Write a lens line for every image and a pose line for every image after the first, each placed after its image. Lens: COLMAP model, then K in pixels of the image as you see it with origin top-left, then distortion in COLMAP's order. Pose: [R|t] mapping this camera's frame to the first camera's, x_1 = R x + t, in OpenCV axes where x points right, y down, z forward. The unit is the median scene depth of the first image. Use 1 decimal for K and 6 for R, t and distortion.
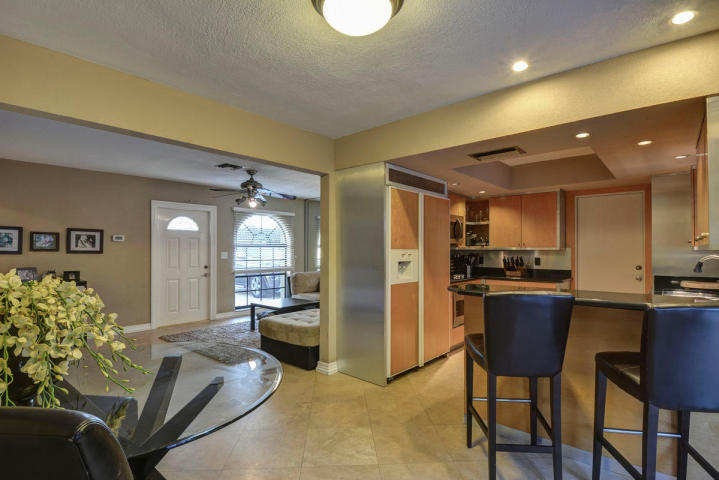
lens RADIAL K [[360.2, 0, 355.7], [0, 360.2, 248.2], [0, 0, 1]] dist [0.046464, -0.038983]
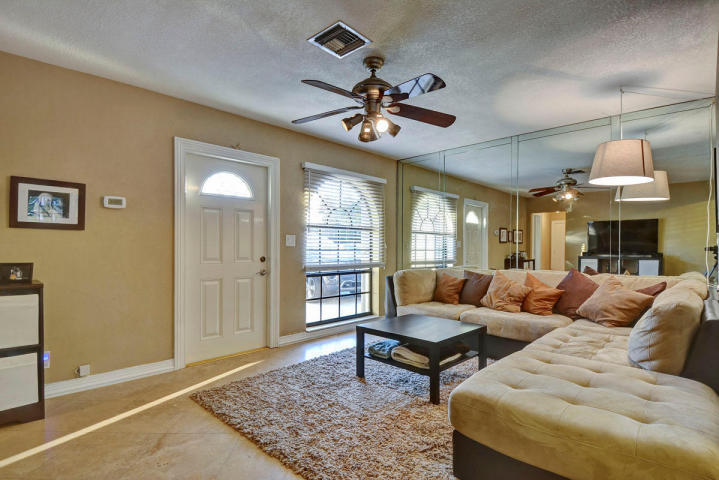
lens RADIAL K [[360.2, 0, 355.7], [0, 360.2, 248.2], [0, 0, 1]] dist [0.046464, -0.038983]
pose [[0.999019, 0.002727, -0.044201, -0.268599], [-0.002549, 0.999988, 0.004094, 0.035198], [0.044212, -0.003978, 0.999014, 0.471333]]
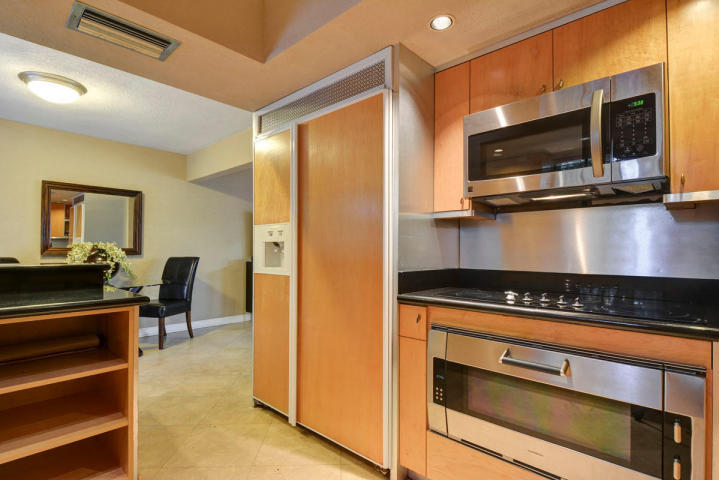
lens RADIAL K [[360.2, 0, 355.7], [0, 360.2, 248.2], [0, 0, 1]] dist [0.046464, -0.038983]
pose [[-0.032092, -0.006053, -0.999467, 0.495211], [0.001223, 0.999981, -0.006096, 0.032604], [0.999484, -0.001418, -0.032084, 0.732870]]
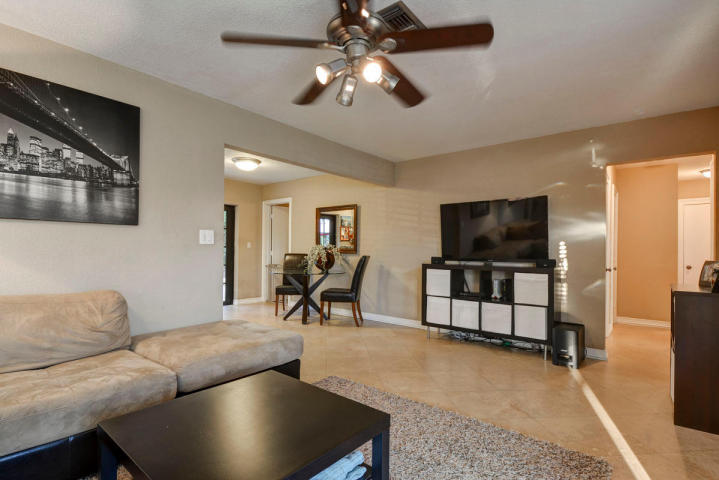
lens RADIAL K [[360.2, 0, 355.7], [0, 360.2, 248.2], [0, 0, 1]] dist [0.046464, -0.038983]
pose [[-0.999241, -0.010528, -0.037503, -0.253686], [-0.010083, 0.999877, -0.012039, 0.039066], [0.037625, -0.011652, -0.999224, 1.258140]]
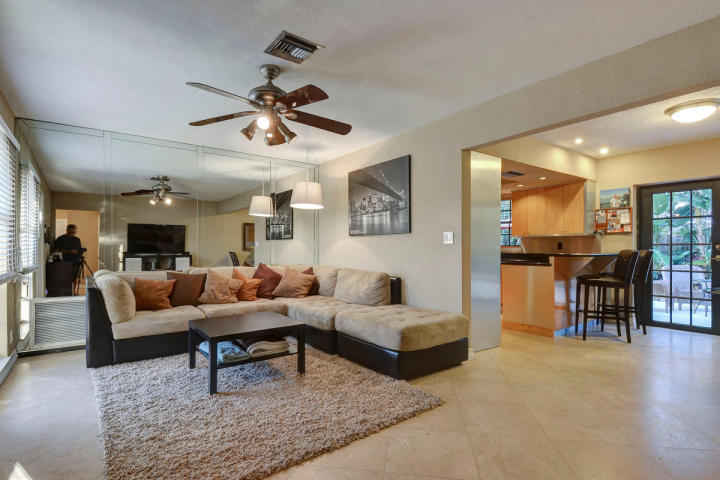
lens RADIAL K [[360.7, 0, 356.2], [0, 360.7, 248.3], [0, 0, 1]] dist [0.046464, -0.038983]
pose [[0.199761, 0.000003, 0.979845, -0.708656], [-0.002088, 0.999998, 0.000423, 0.035696], [-0.979842, -0.002130, 0.199760, 0.723504]]
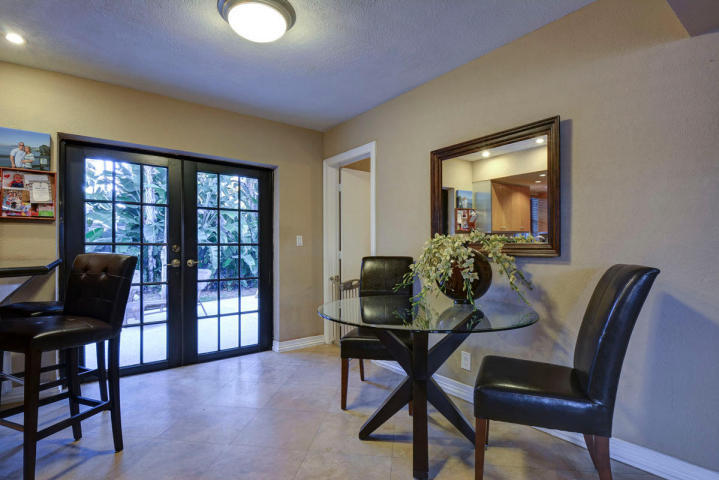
lens RADIAL K [[360.2, 0, 355.7], [0, 360.2, 248.2], [0, 0, 1]] dist [0.046464, -0.038983]
pose [[-0.981009, 0.002332, 0.193949, -0.165214], [0.001389, 0.999987, -0.005000, 0.034902], [-0.193958, -0.004635, -0.980999, 0.630266]]
